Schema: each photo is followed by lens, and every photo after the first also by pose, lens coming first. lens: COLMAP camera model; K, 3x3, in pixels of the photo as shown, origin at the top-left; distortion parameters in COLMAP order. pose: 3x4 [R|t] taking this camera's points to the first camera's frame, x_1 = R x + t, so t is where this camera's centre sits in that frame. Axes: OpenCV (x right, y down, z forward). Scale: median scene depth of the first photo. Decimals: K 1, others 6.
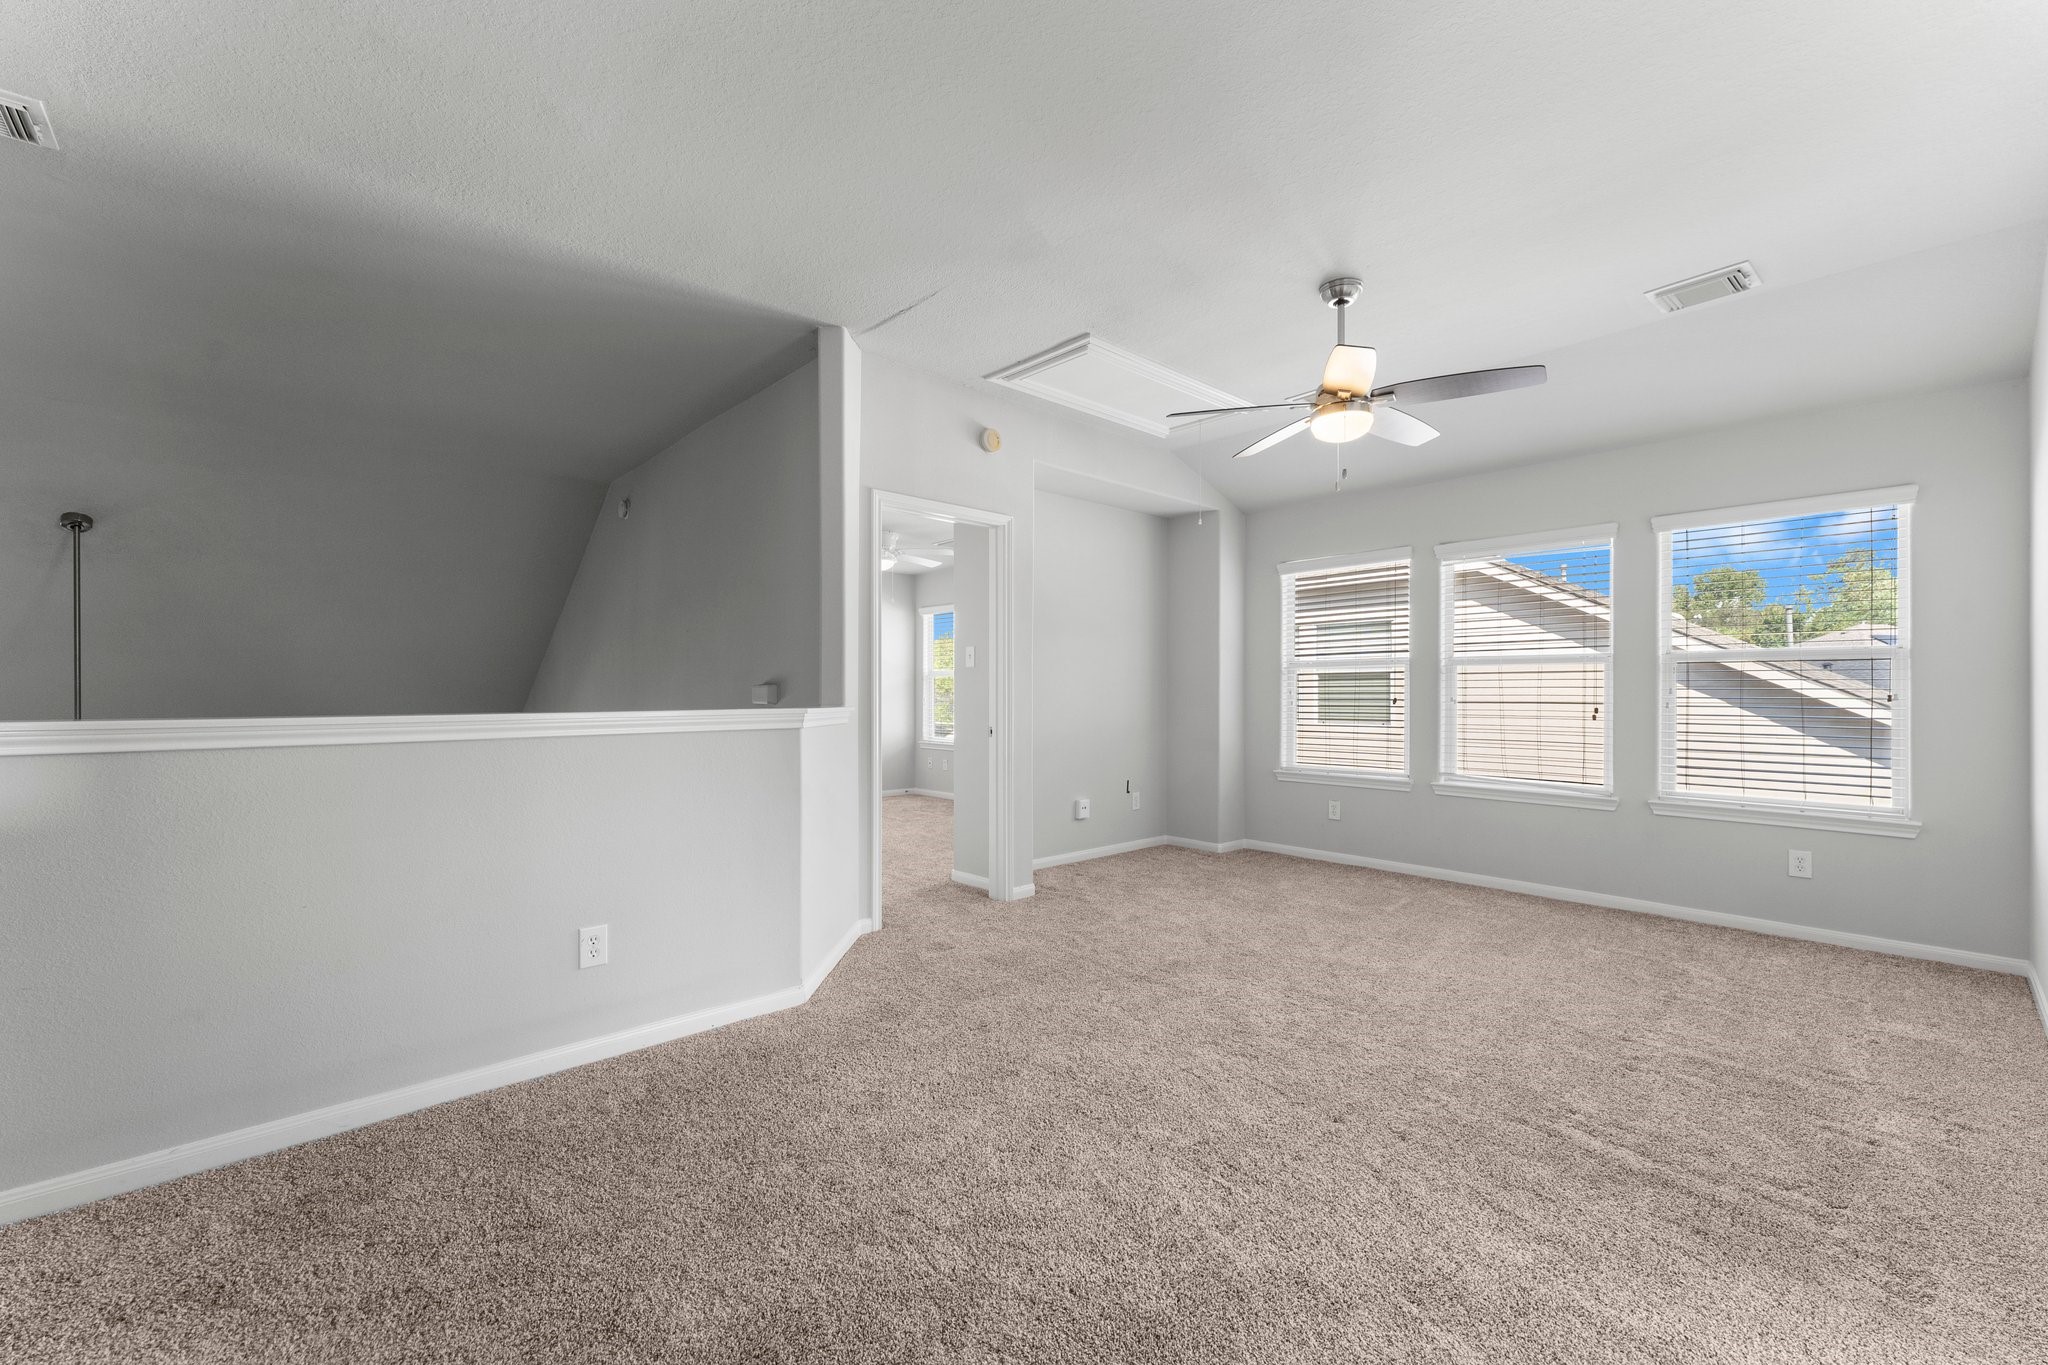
lens RADIAL K [[847.5, 0, 1022.5], [0, 847.5, 694.6], [0, 0, 1]] dist [-0.000384, 0.001034]
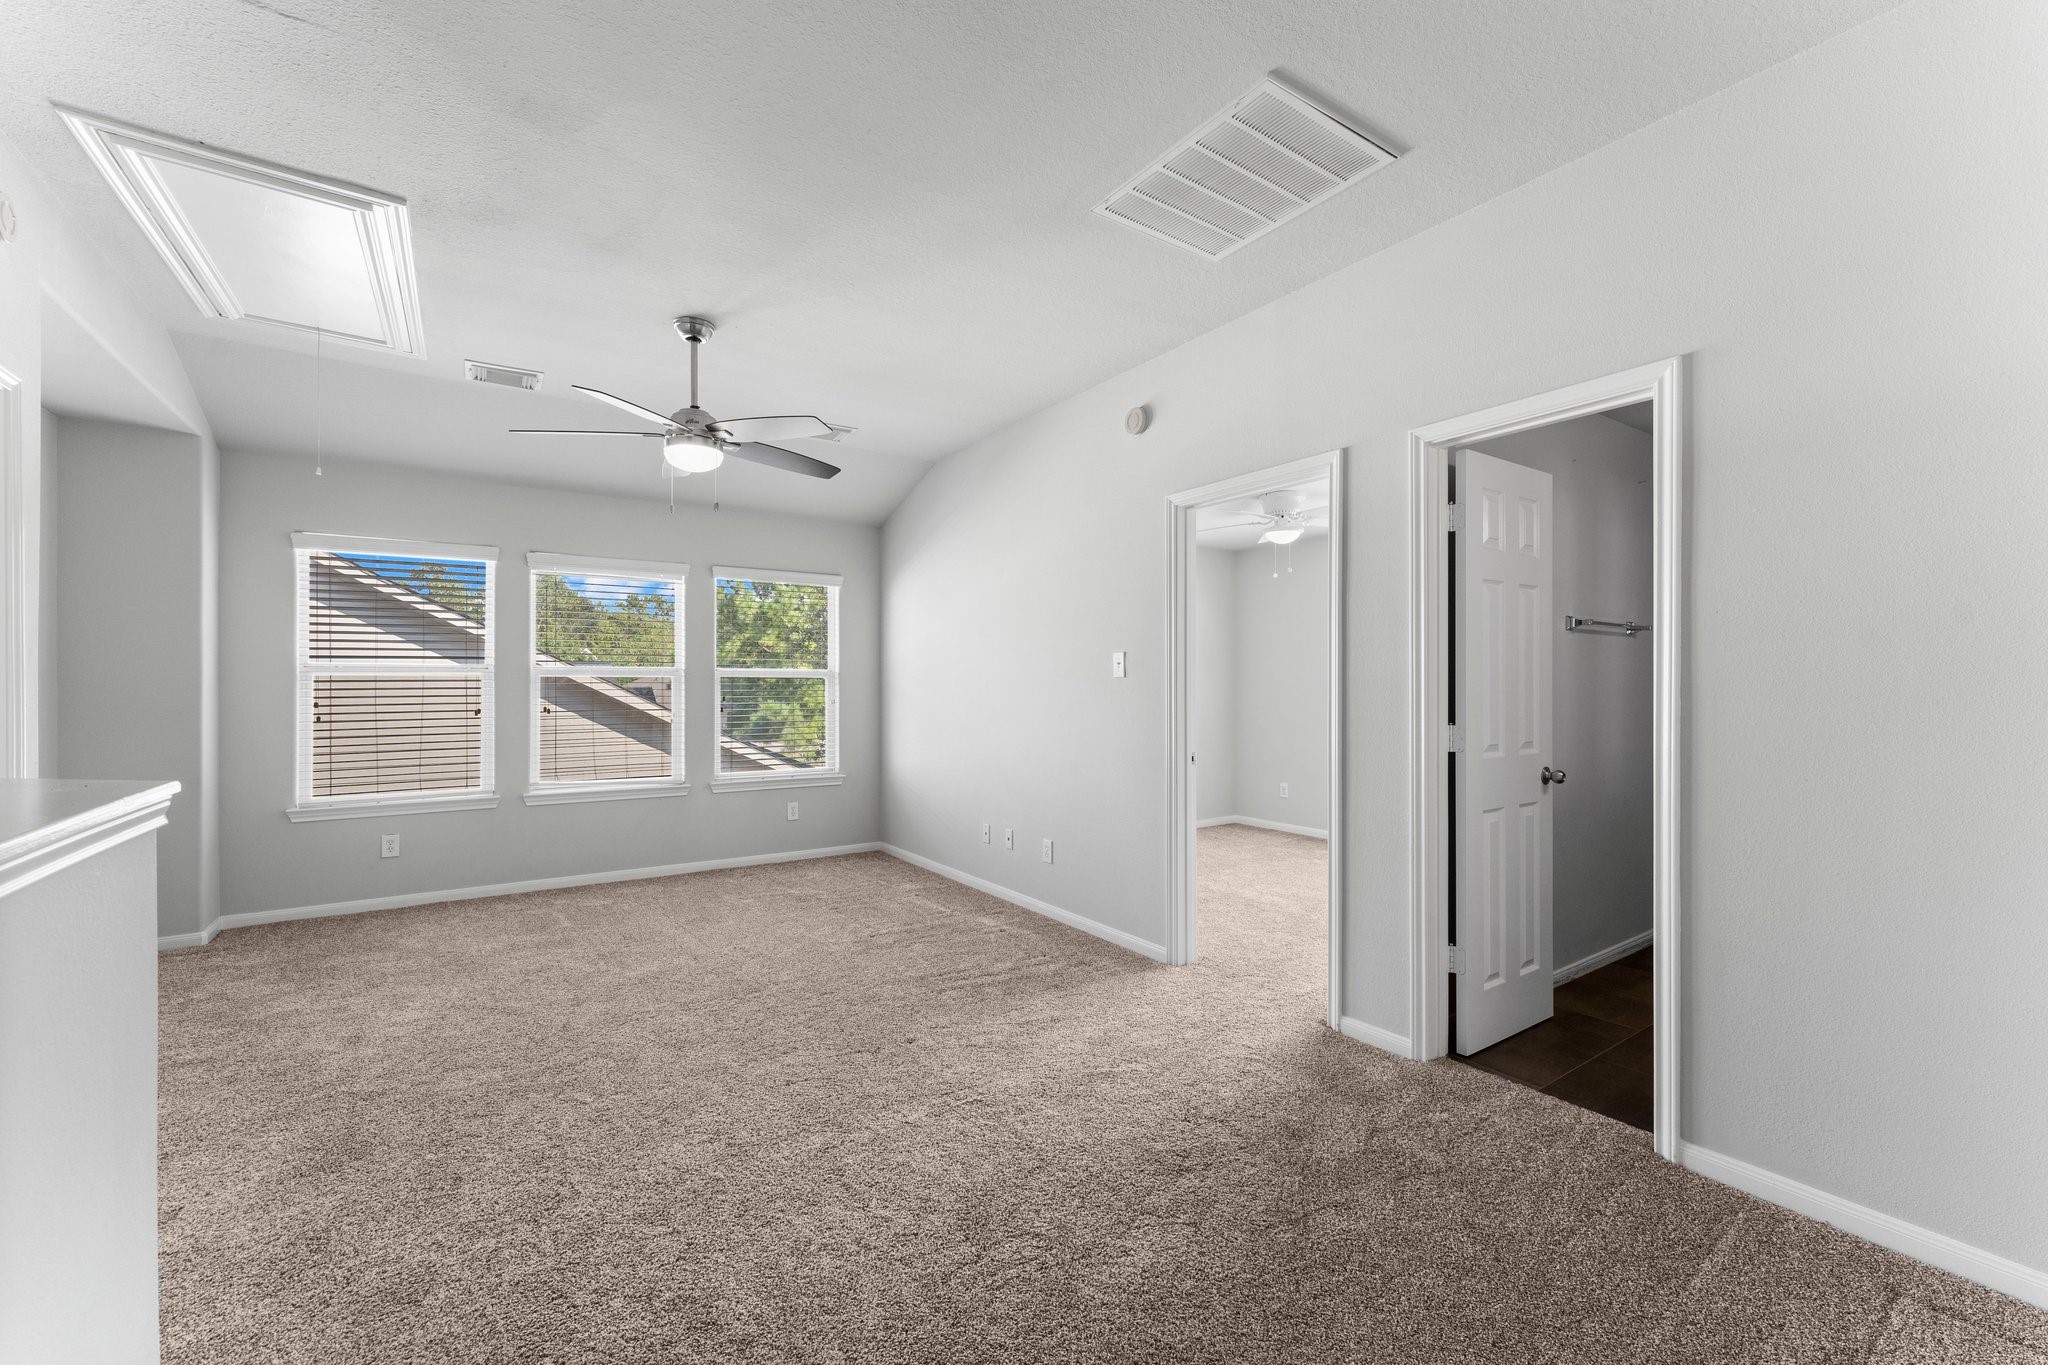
lens RADIAL K [[847.5, 0, 1020.3], [0, 847.5, 678.4], [0, 0, 1]] dist [-0.000384, 0.001034]
pose [[0.113930, 0.008668, 0.993451, -0.499646], [0.004508, 0.999947, -0.009241, -0.022187], [-0.993479, 0.005531, 0.113885, 0.377674]]
